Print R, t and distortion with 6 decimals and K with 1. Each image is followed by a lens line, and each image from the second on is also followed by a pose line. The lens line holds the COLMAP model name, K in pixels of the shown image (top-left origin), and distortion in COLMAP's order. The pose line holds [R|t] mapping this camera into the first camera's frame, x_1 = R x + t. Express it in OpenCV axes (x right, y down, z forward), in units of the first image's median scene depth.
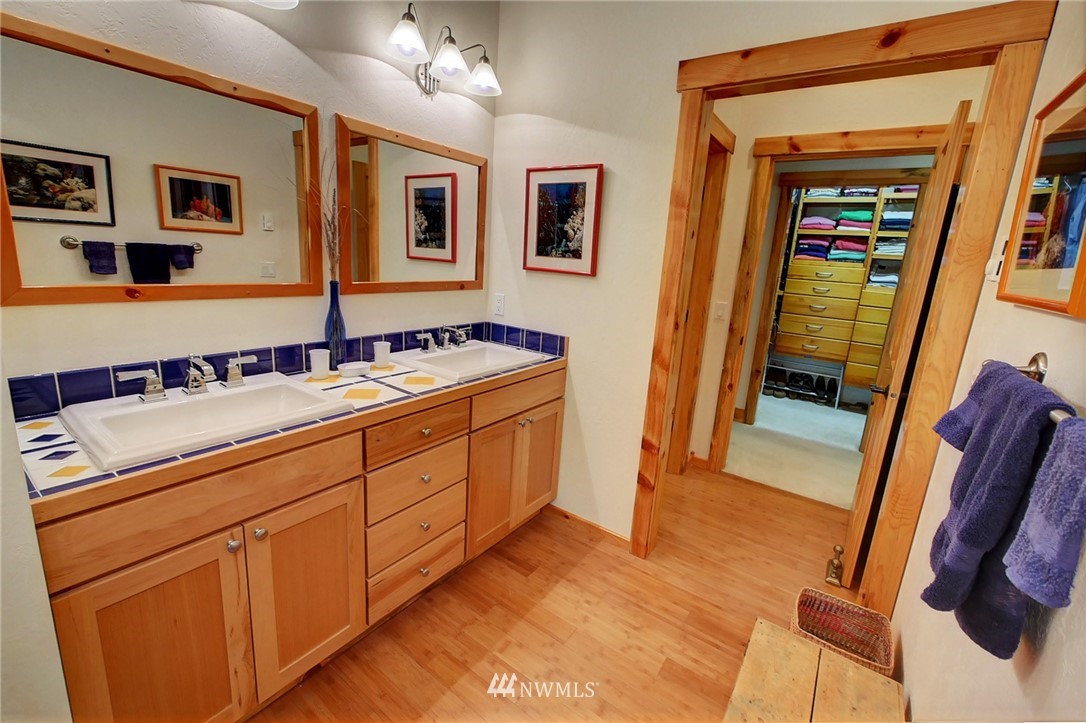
lens RADIAL K [[458.3, 0, 548.2], [0, 458.3, 351.3], [0, 0, 1]] dist [0.010307, -0.000184]
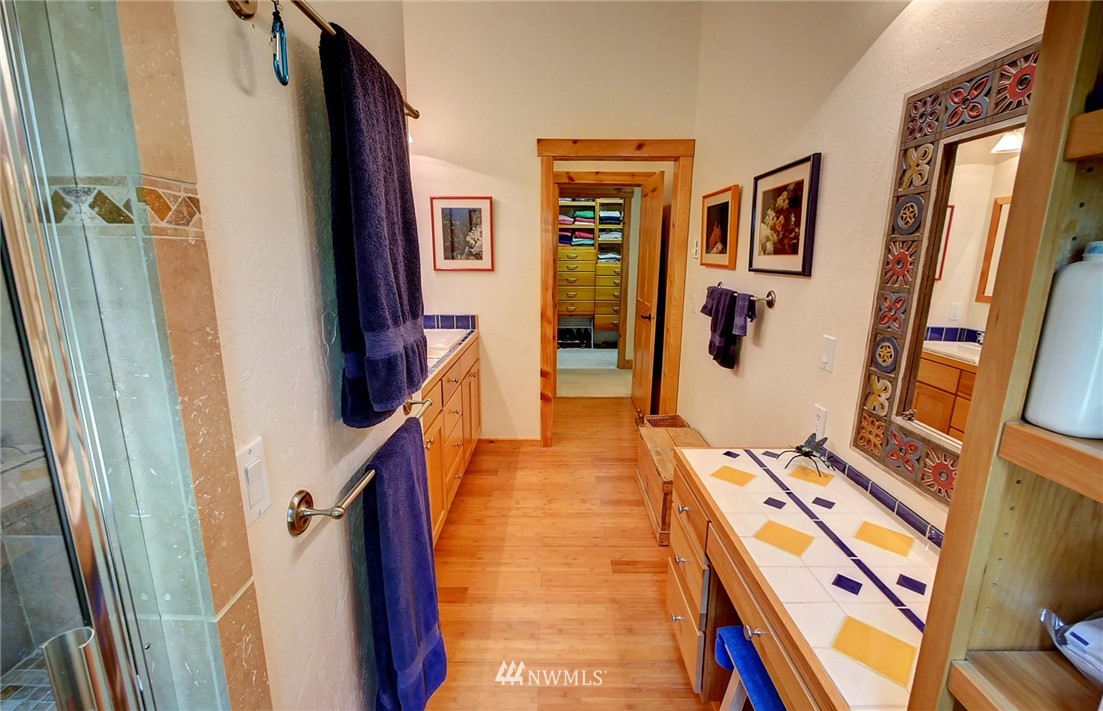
lens RADIAL K [[479.8, 0, 551.5], [0, 479.8, 355.5], [0, 0, 1]] dist [-0.000115, 0.000005]
pose [[0.819534, -0.185739, 0.542093, -0.593315], [0.172223, 0.982111, 0.076137, 0.018470], [-0.546537, 0.030964, 0.836862, -0.364356]]
